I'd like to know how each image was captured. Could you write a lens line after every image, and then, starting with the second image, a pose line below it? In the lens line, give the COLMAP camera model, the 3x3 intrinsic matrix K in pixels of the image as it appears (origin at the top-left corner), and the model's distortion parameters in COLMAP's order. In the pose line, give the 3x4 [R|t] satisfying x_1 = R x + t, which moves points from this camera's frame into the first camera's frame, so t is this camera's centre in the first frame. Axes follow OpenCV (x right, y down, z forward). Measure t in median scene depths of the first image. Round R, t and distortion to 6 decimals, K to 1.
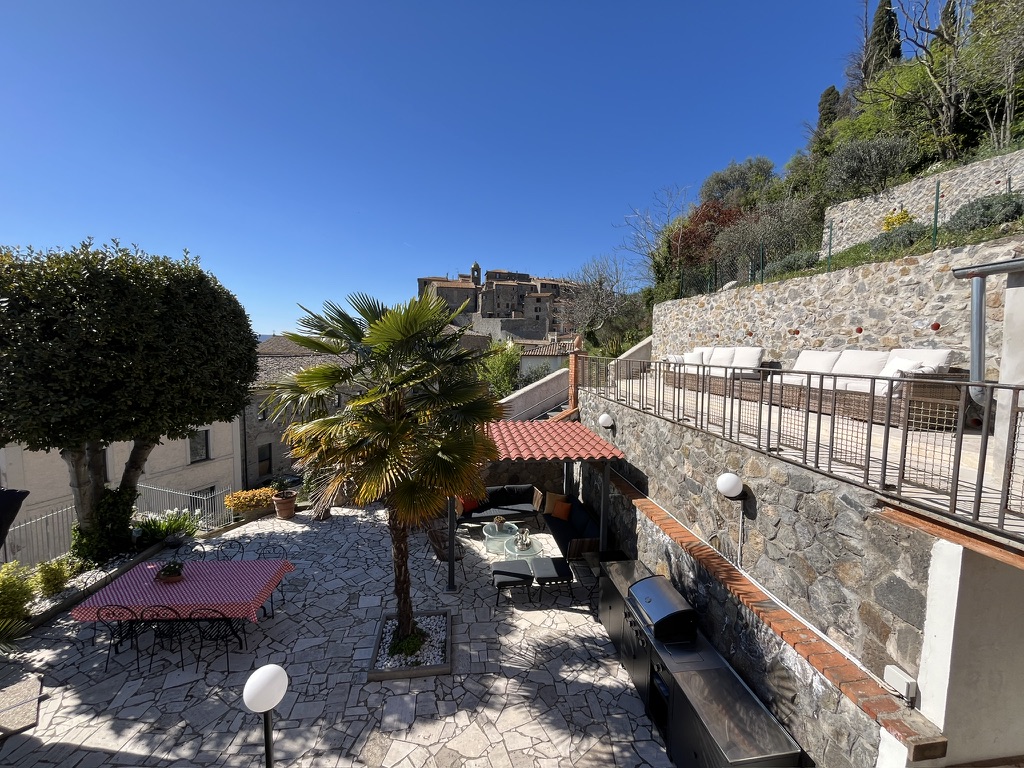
lens RADIAL K [[404.9, 0, 512.0], [0, 404.9, 384.0], [0, 0, 1]] dist [-0.000317, -0.000340]
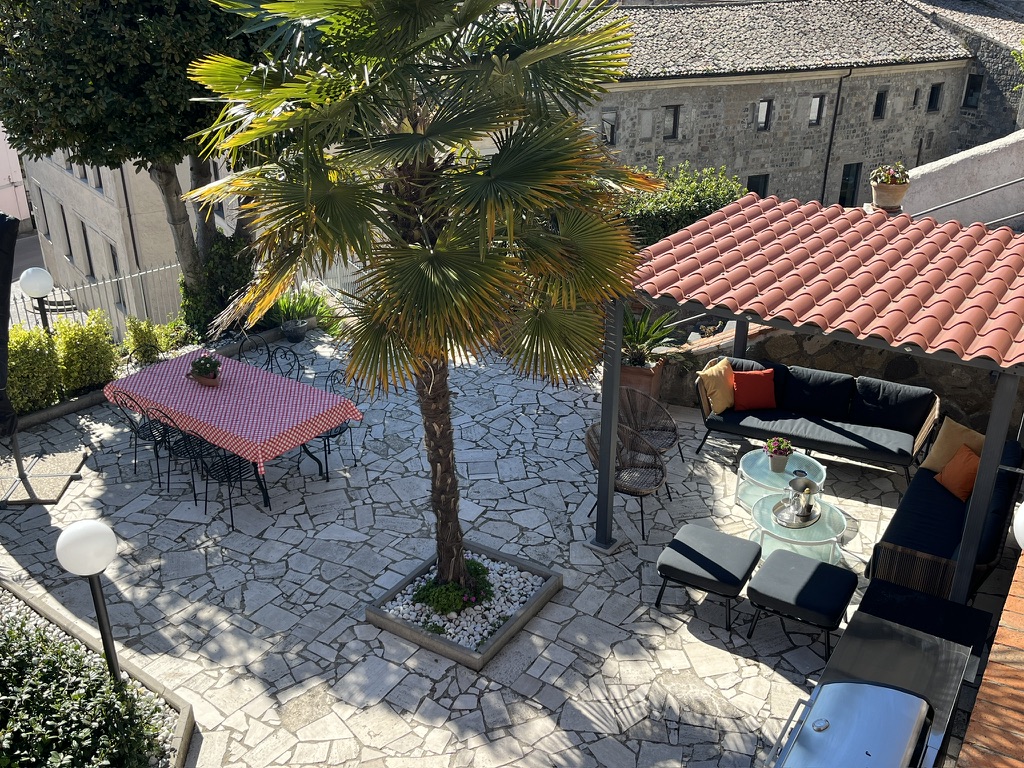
lens RADIAL K [[911.5, 0, 512.0], [0, 911.5, 384.0], [0, 0, 1]] dist [0.016273, 0.006755]
pose [[0.774977, 0.247774, -0.581394, 0.466476], [-0.052441, 0.941981, 0.331543, -0.046878], [0.629810, -0.226449, 0.743007, 0.198974]]
